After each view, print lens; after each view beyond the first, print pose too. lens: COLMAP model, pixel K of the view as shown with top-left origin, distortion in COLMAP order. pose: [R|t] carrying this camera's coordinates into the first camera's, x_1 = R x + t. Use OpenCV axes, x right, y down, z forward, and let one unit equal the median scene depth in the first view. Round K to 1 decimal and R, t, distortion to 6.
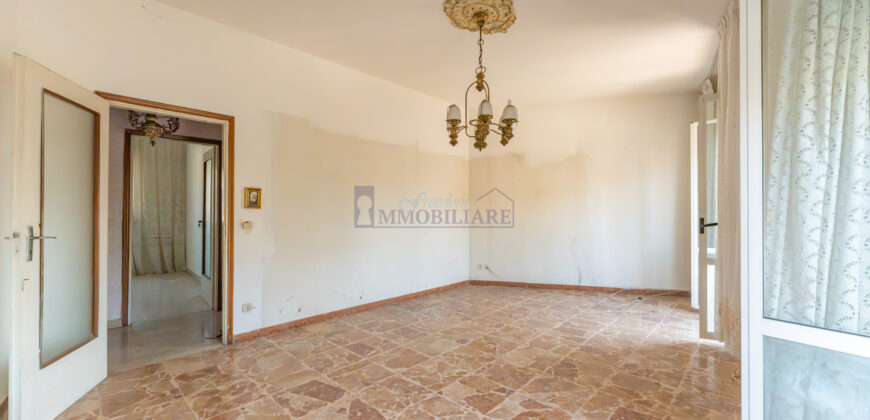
lens RADIAL K [[346.8, 0, 433.2], [0, 346.8, 208.8], [0, 0, 1]] dist [0.000037, -0.000126]
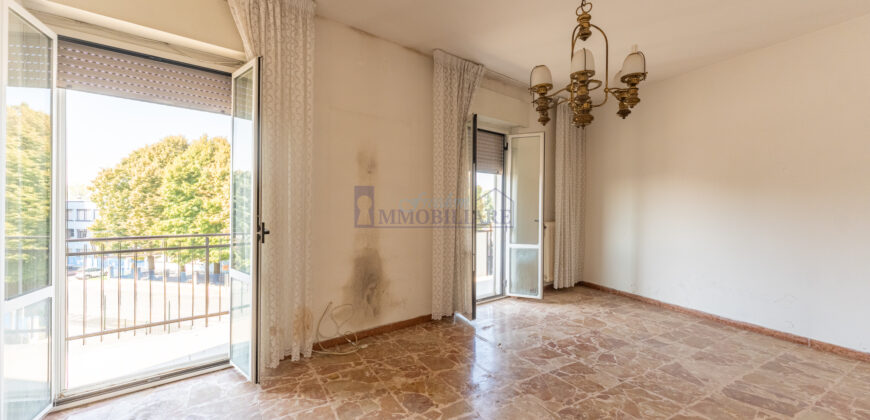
lens RADIAL K [[344.7, 0, 434.0], [0, 344.7, 209.6], [0, 0, 1]] dist [-0.000602, -0.000373]
pose [[-0.960928, -0.008615, 0.276663, 0.229489], [-0.009781, 0.999948, -0.002833, -0.002686], [-0.276624, -0.005429, -0.960963, 1.742409]]
